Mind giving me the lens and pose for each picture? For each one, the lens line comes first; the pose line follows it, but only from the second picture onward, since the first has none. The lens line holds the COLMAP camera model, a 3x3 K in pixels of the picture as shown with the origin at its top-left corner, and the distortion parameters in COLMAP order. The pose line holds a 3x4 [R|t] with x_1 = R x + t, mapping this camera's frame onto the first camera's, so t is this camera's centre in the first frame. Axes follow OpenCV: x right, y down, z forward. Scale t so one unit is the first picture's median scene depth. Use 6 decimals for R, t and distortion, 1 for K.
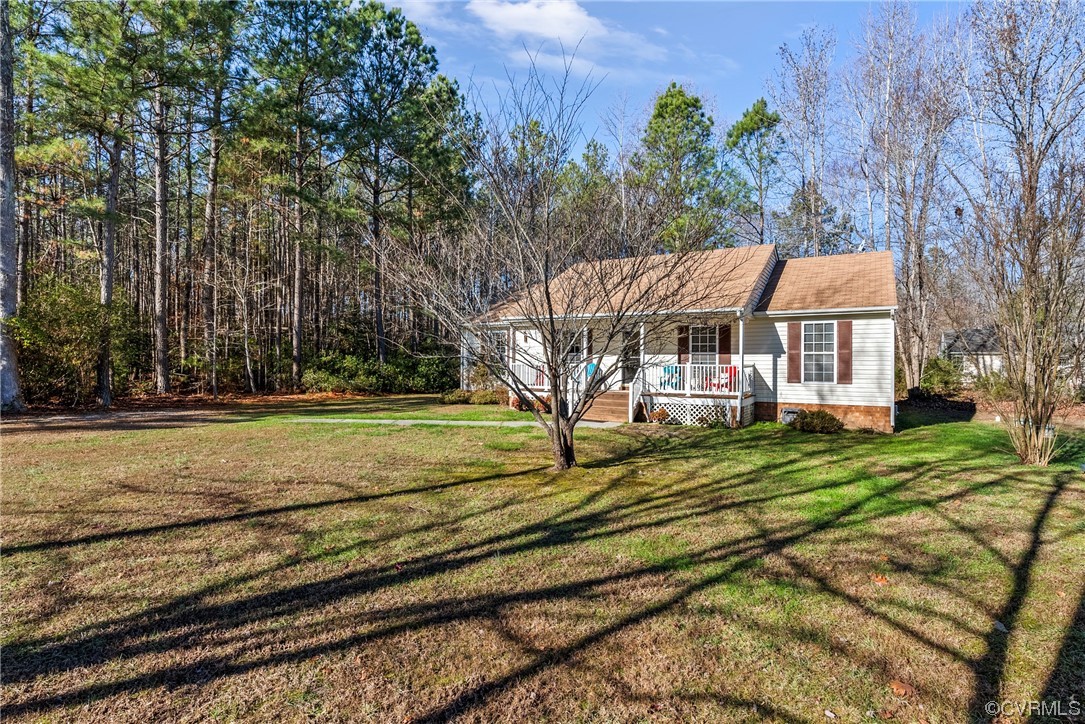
lens RADIAL K [[542.9, 0, 542.6], [0, 542.9, 358.2], [0, 0, 1]] dist [-0.001931, 0.000081]
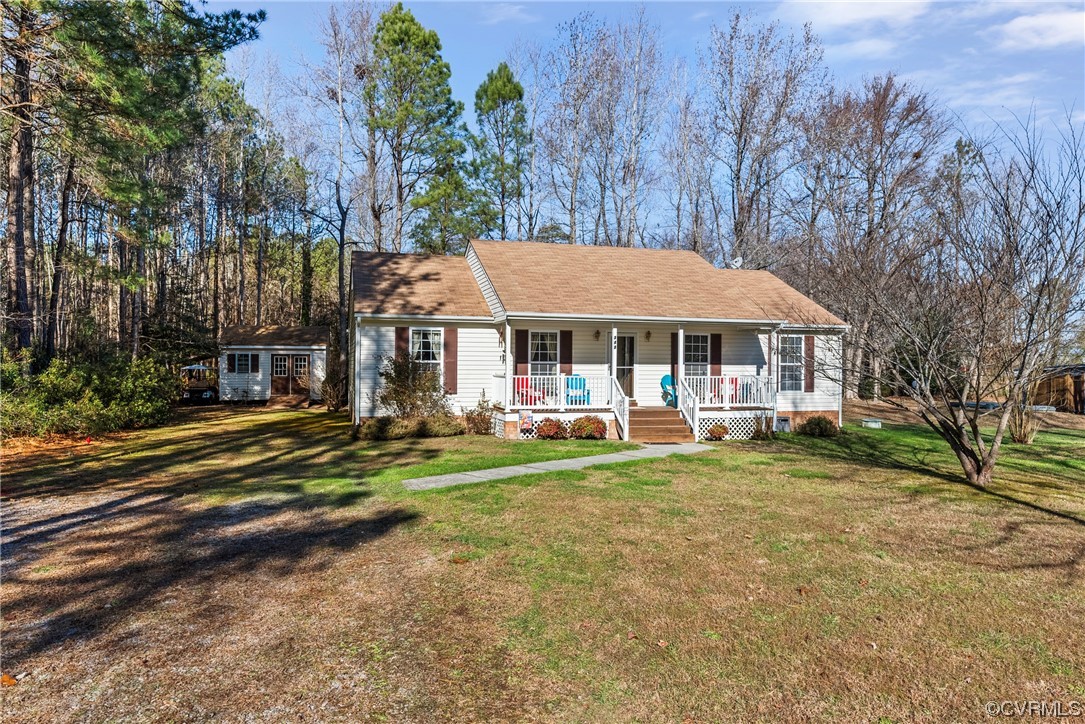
lens RADIAL K [[724.2, 0, 542.5], [0, 724.2, 362.0], [0, 0, 1]] dist [0.001650, -0.000168]
pose [[0.683061, 0.005163, 0.730343, -0.879773], [-0.007537, 0.999972, -0.000021, -0.010284], [-0.730323, -0.005490, 0.683080, 0.375246]]
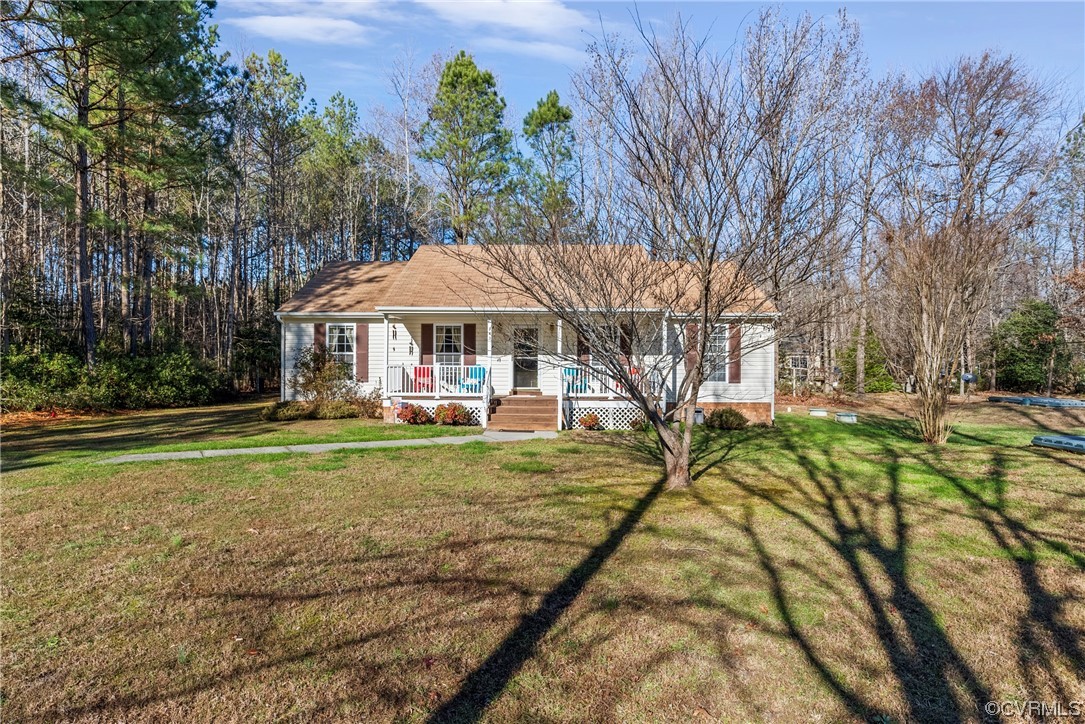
lens RADIAL K [[610.9, 0, 542.5], [0, 610.9, 362.0], [0, 0, 1]] dist [-0.000839, 0.000131]
pose [[0.863080, -0.001228, 0.505065, -0.372927], [-0.002093, 0.999980, 0.006009, -0.000587], [-0.505062, -0.006244, 0.863060, 0.145542]]
